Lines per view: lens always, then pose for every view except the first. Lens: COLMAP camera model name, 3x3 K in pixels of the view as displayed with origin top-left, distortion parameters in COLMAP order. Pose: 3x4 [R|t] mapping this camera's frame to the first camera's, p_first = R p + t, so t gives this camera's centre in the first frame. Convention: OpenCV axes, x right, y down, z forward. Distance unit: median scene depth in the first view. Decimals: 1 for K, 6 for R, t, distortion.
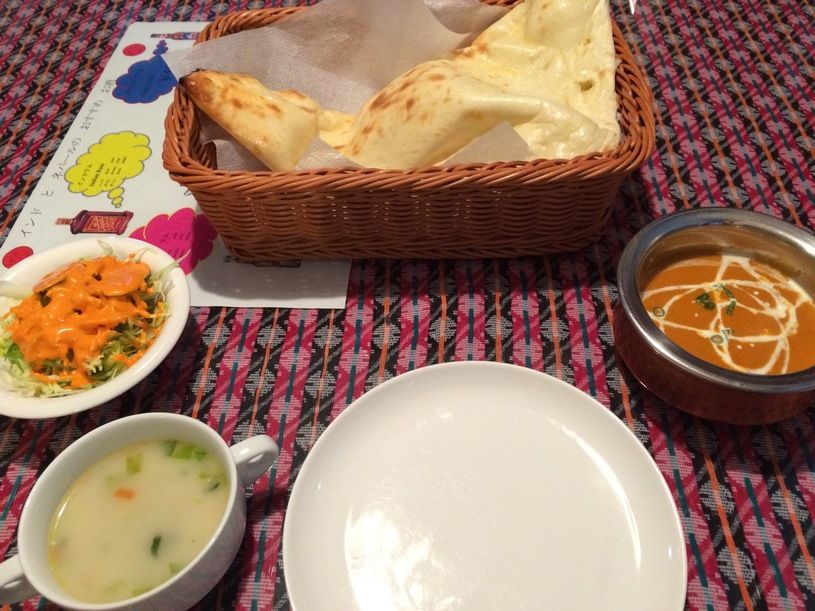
lens RADIAL K [[696.8, 0, 407.5], [0, 696.8, 305.5], [0, 0, 1]] dist [0.085139, -0.126292]
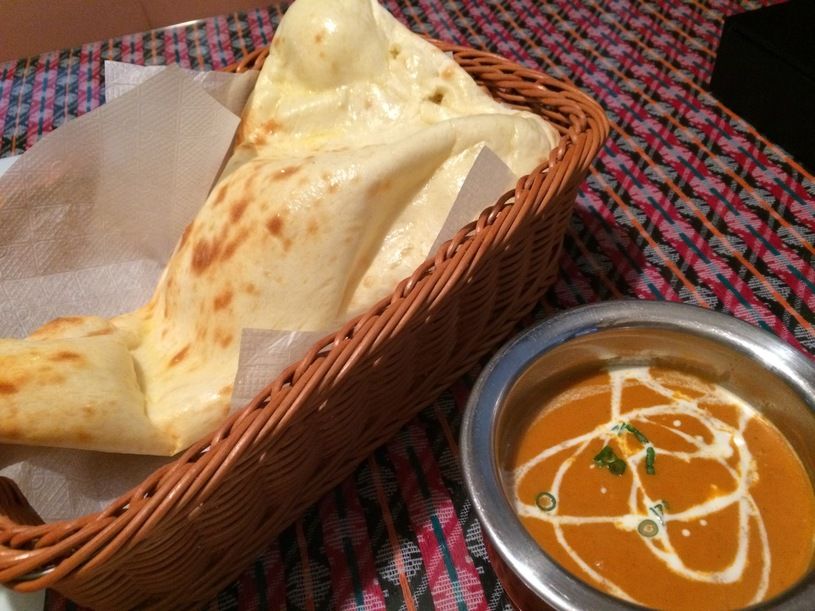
lens RADIAL K [[696.8, 0, 407.5], [0, 696.8, 305.5], [0, 0, 1]] dist [0.085139, -0.126292]
pose [[0.953085, -0.252901, 0.166345, 0.184826], [0.269593, 0.959079, -0.086525, -0.130936], [-0.137655, 0.127311, 0.982264, 0.398997]]
